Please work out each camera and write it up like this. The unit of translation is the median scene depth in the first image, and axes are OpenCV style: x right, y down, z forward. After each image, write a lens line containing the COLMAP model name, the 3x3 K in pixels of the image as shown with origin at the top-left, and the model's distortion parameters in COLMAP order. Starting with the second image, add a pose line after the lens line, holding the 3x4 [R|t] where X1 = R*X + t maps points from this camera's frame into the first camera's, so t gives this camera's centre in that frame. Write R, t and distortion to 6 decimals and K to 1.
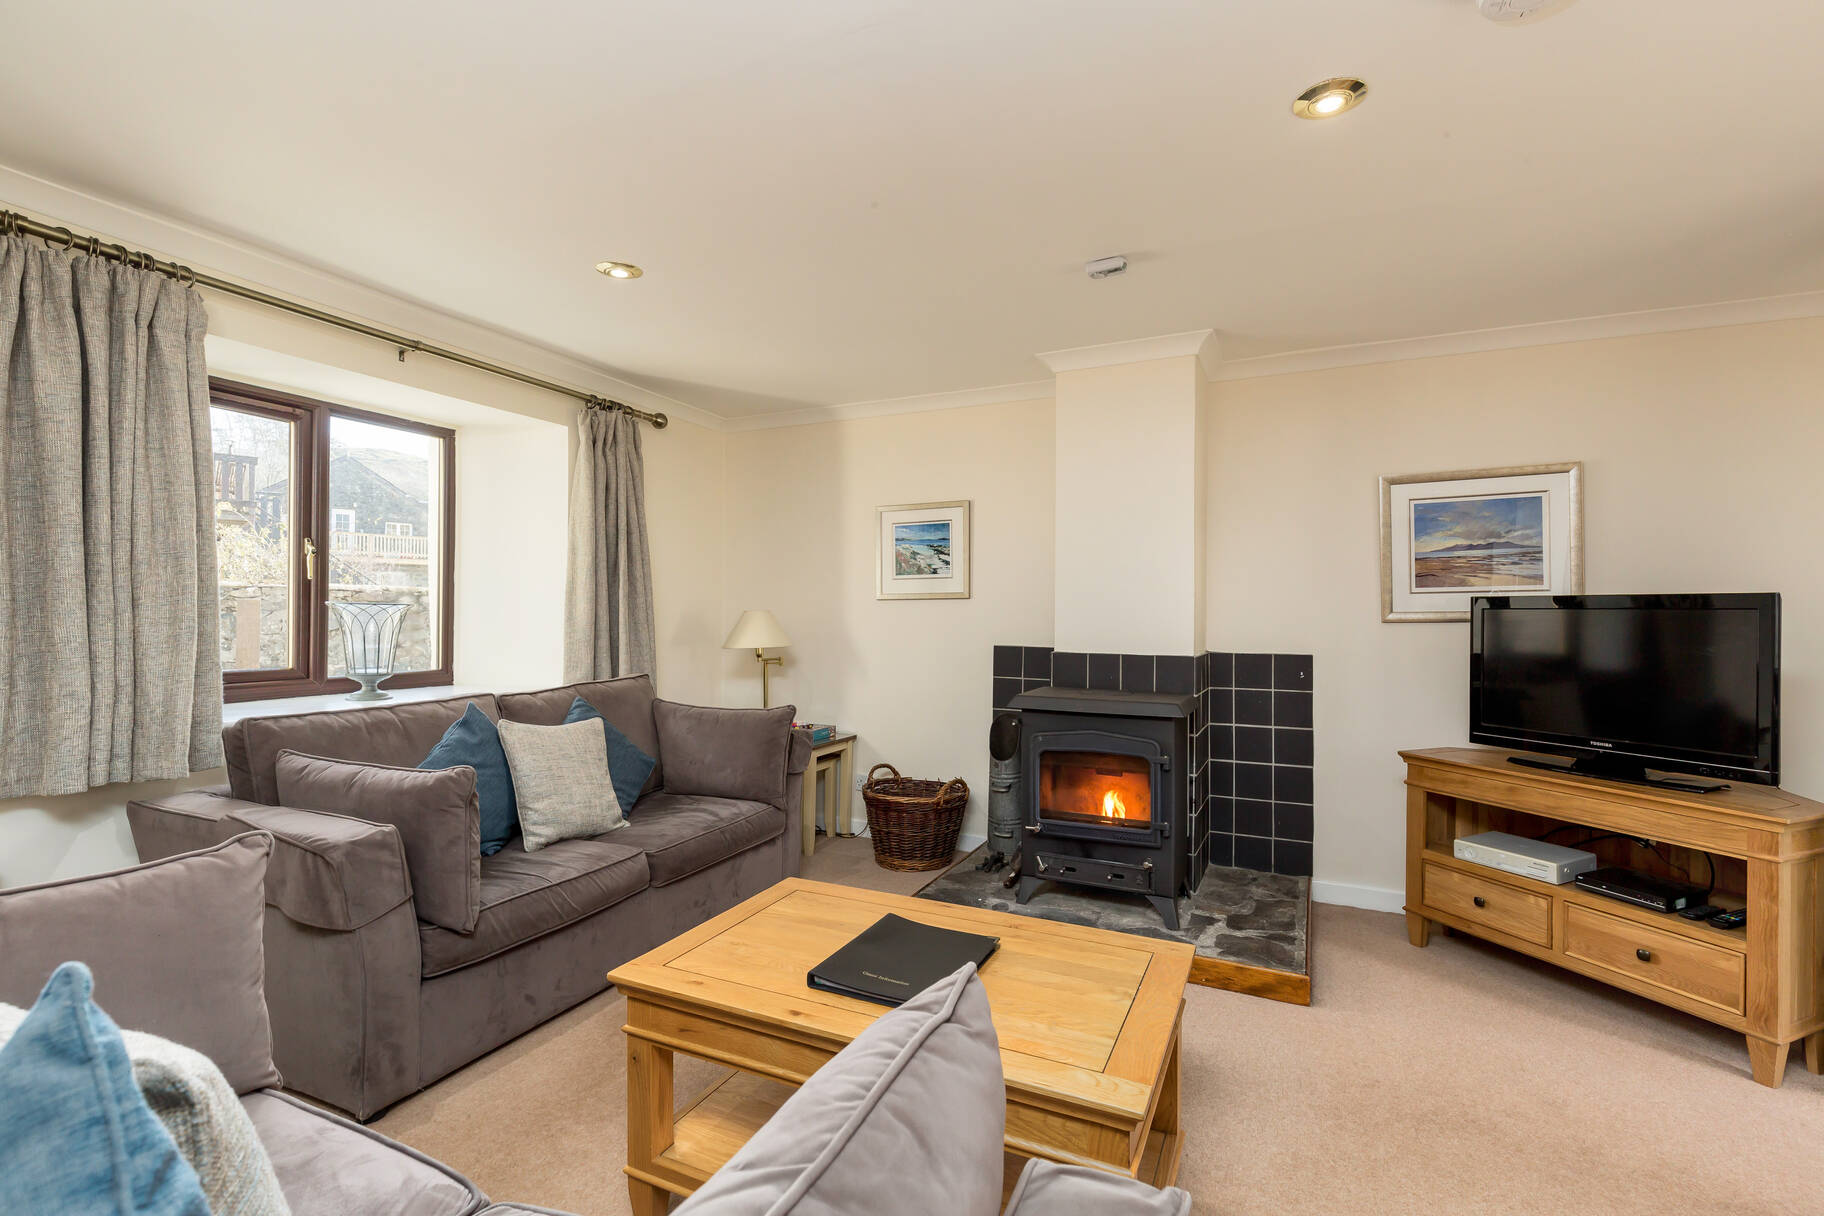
lens RADIAL K [[816.8, 0, 915.7], [0, 816.8, 623.7], [0, 0, 1]] dist [0.004998, -0.001385]
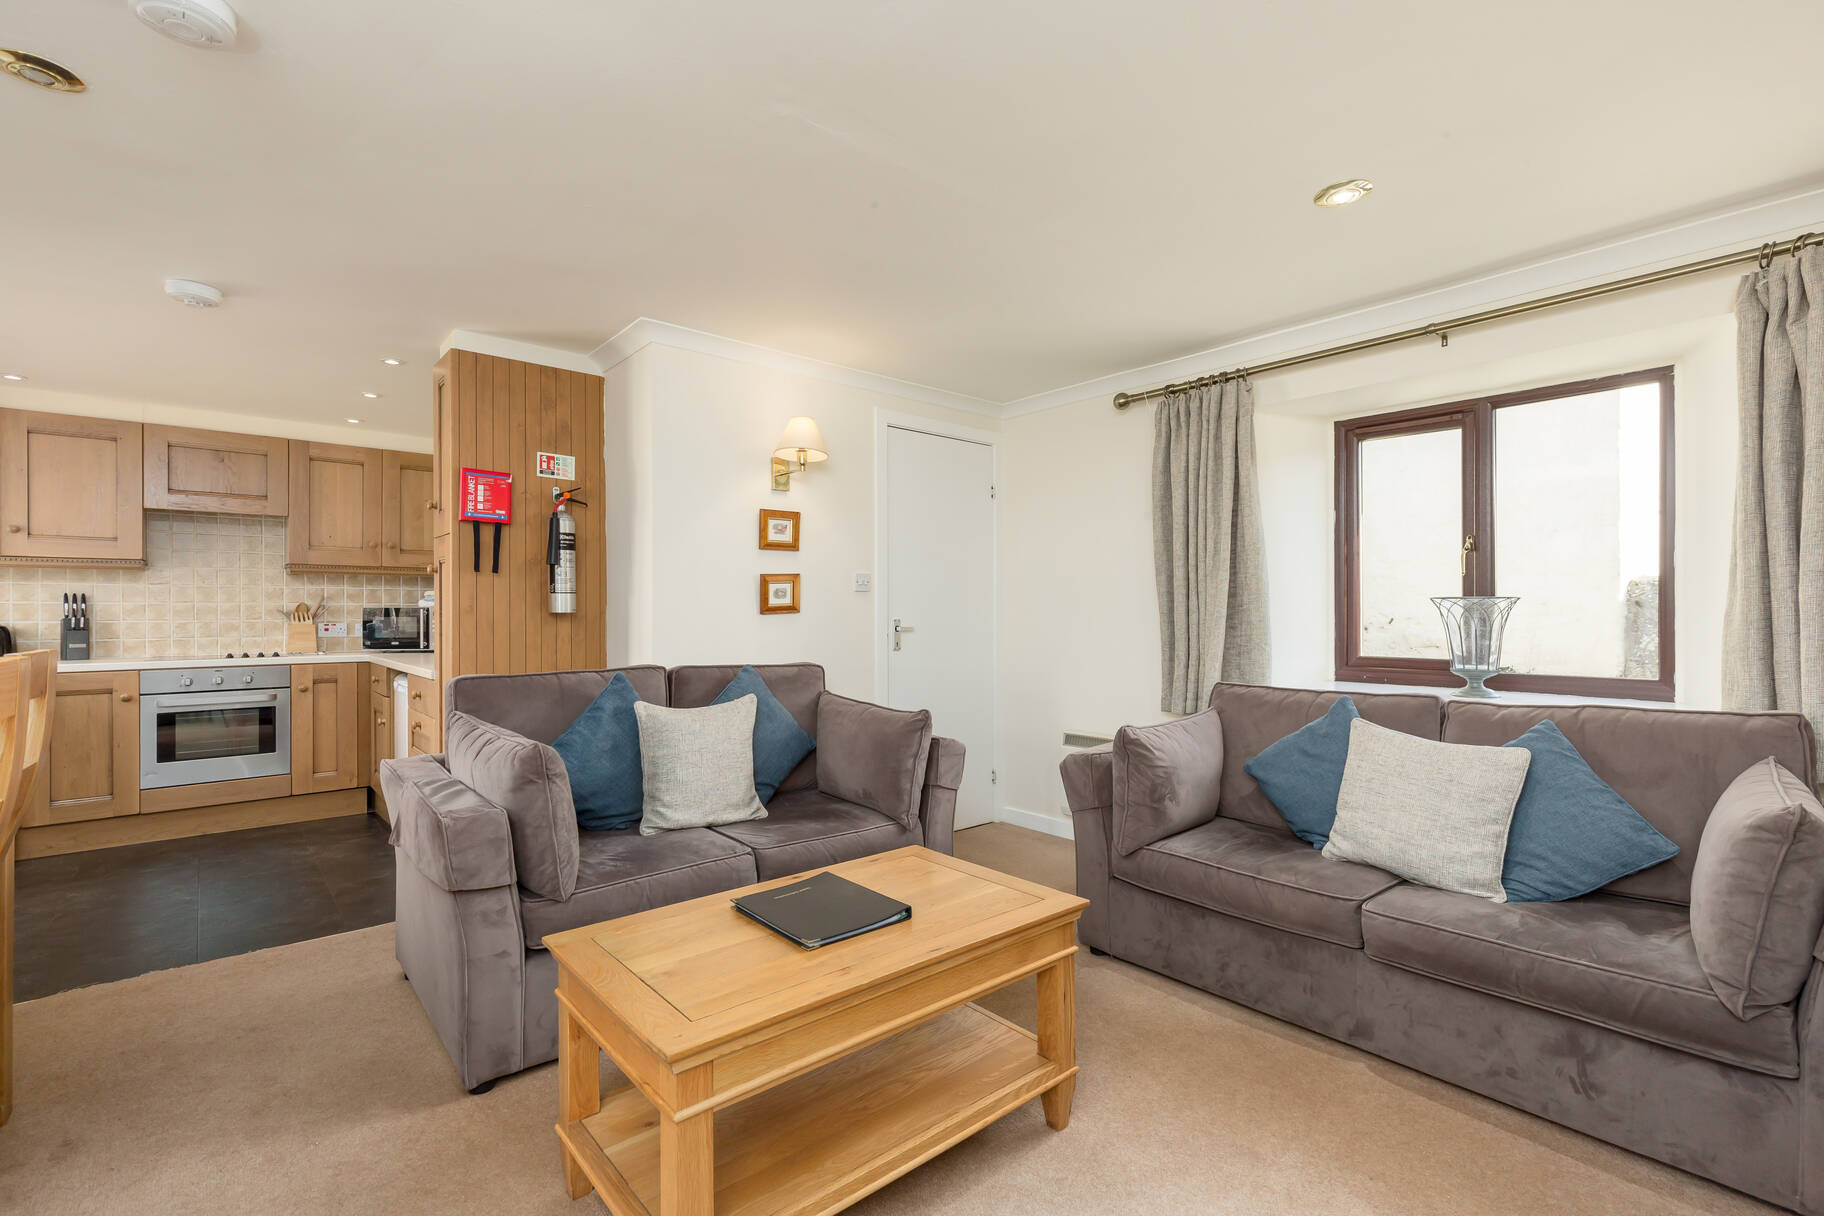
lens RADIAL K [[816.8, 0, 918.9], [0, 816.8, 613.6], [0, 0, 1]] dist [0.004998, -0.001385]
pose [[-0.411598, -0.004062, -0.911356, 0.492058], [-0.013454, 0.999908, 0.001620, 0.001598], [0.911266, 0.012928, -0.411615, 0.807556]]
